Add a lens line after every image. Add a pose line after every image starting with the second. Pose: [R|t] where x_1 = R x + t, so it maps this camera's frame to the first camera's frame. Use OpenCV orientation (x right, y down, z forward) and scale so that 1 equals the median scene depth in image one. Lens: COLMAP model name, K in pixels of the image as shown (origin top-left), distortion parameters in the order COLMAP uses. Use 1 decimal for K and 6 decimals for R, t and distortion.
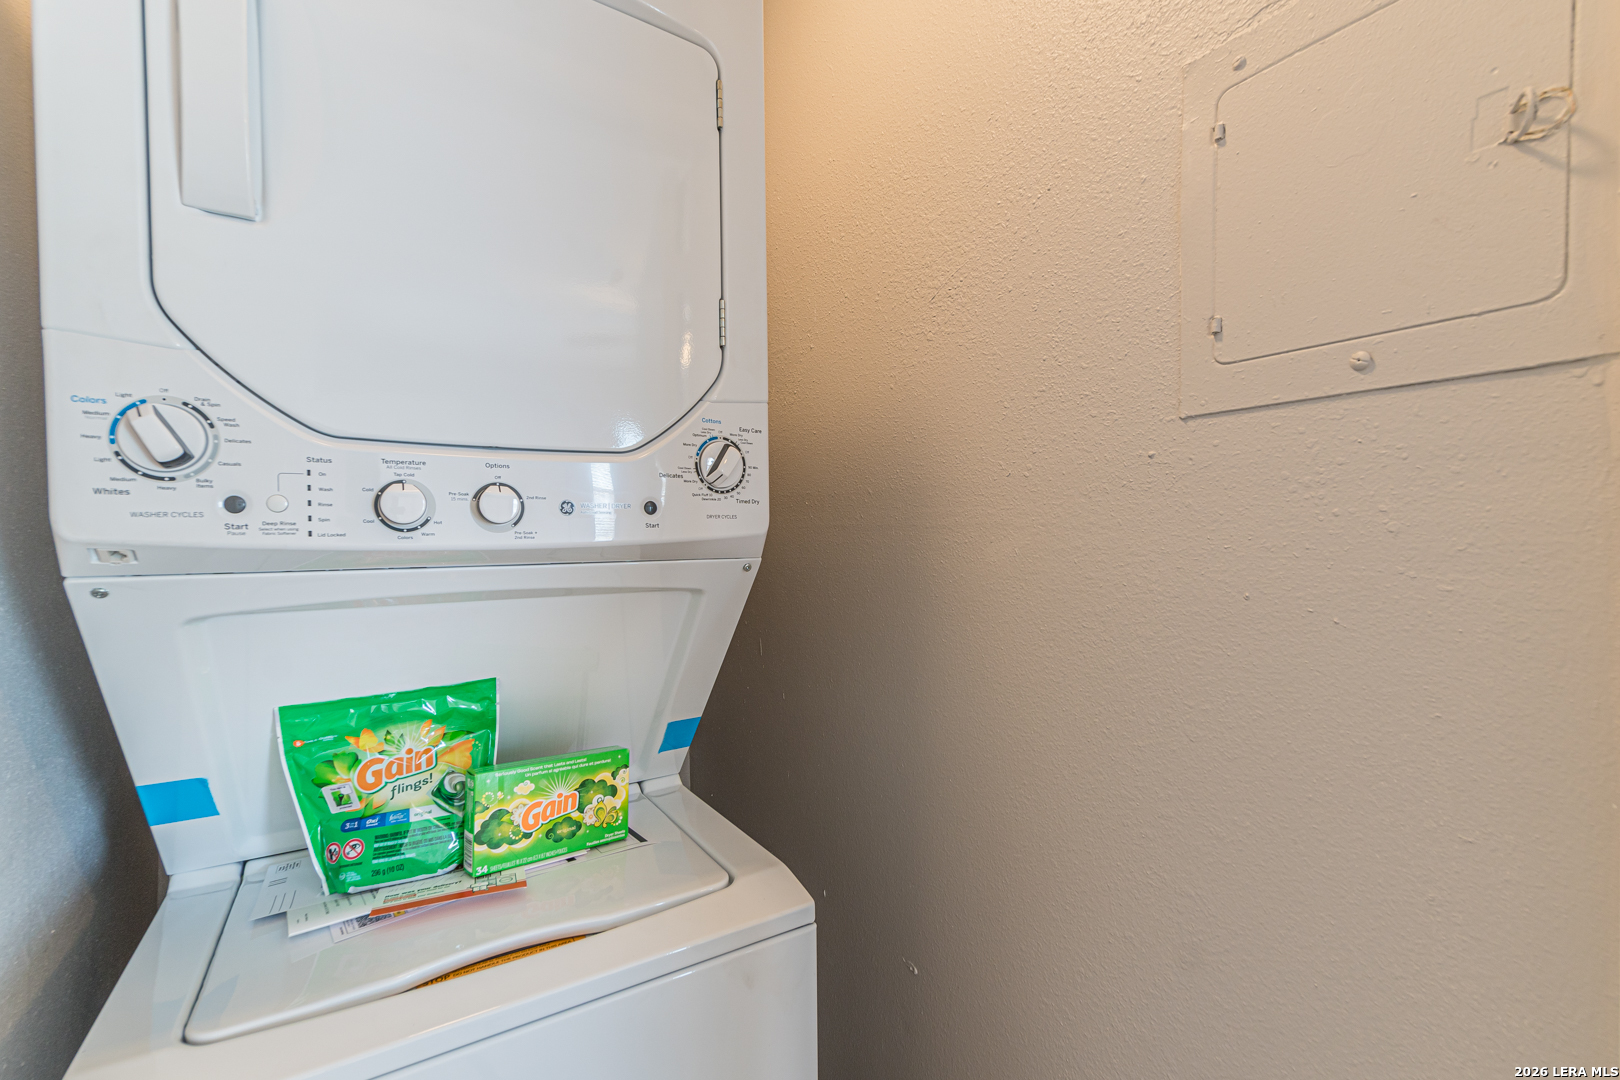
lens RADIAL K [[707.0, 0, 816.1], [0, 707.0, 544.4], [0, 0, 1]] dist [0.007583, 0.000902]
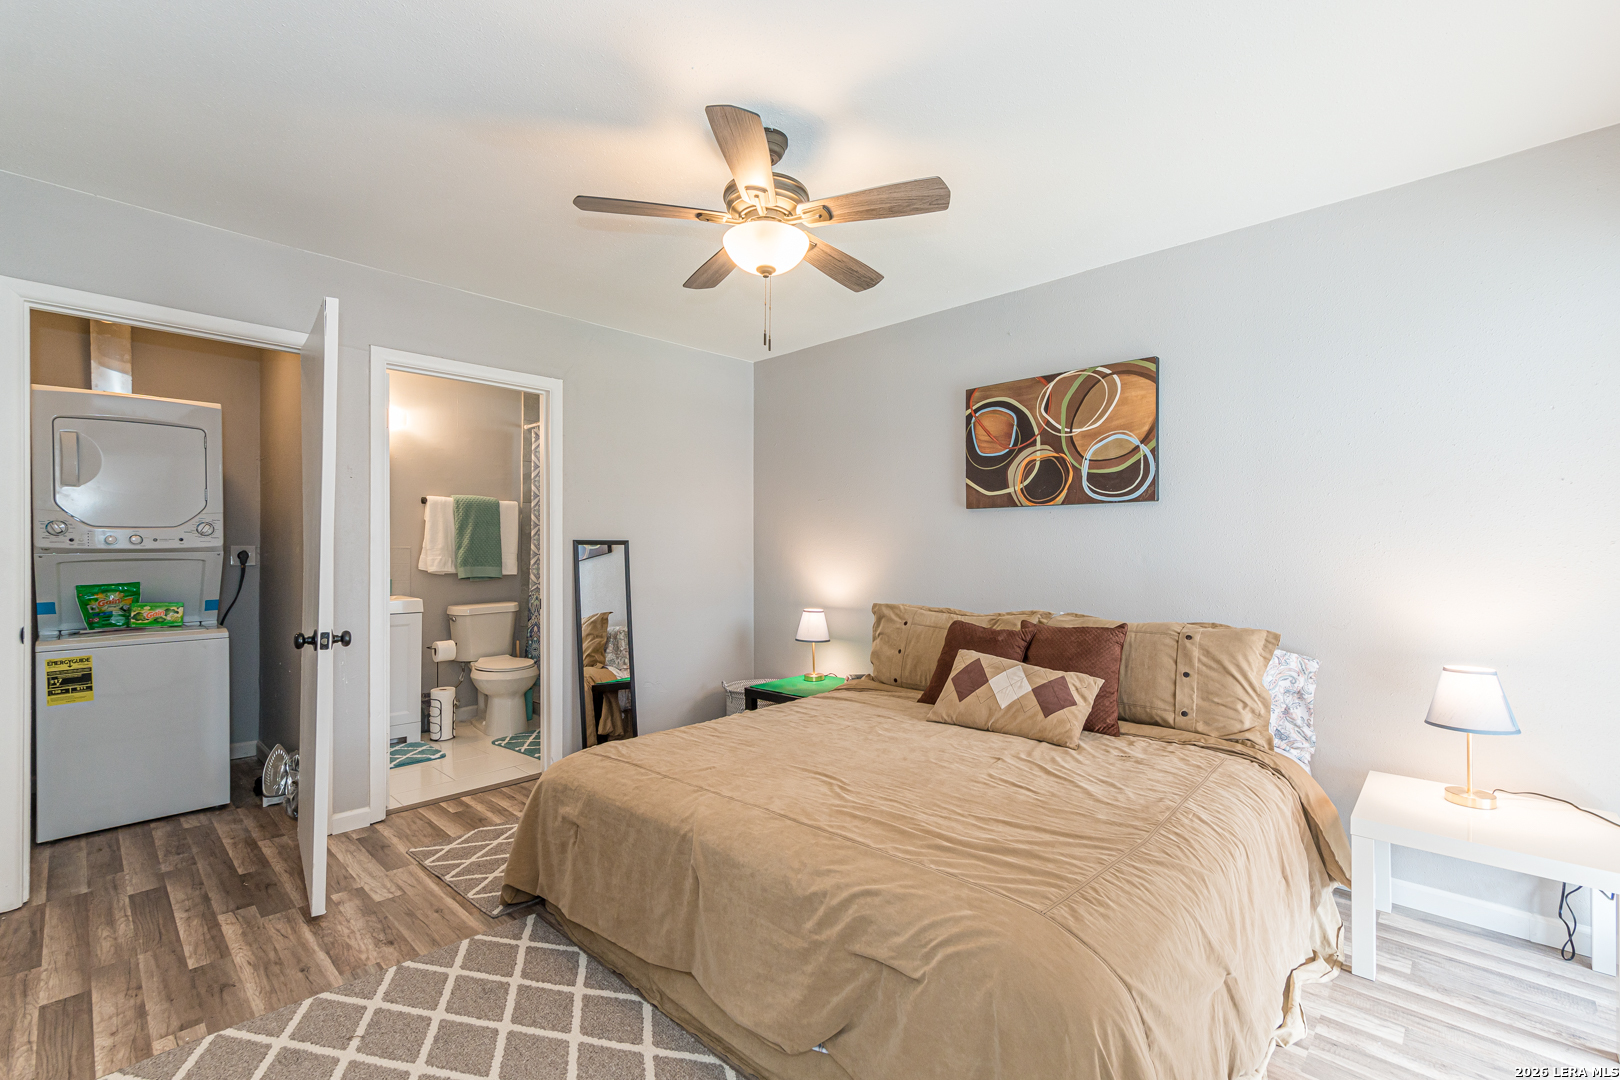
lens RADIAL K [[707.0, 0, 807.0], [0, 707.0, 541.4], [0, 0, 1]] dist [0.007583, 0.000902]
pose [[0.973890, 0.004189, 0.226982, 2.425161], [0.000359, 0.999800, -0.019992, 0.046166], [-0.227020, 0.019552, 0.973694, -3.971908]]
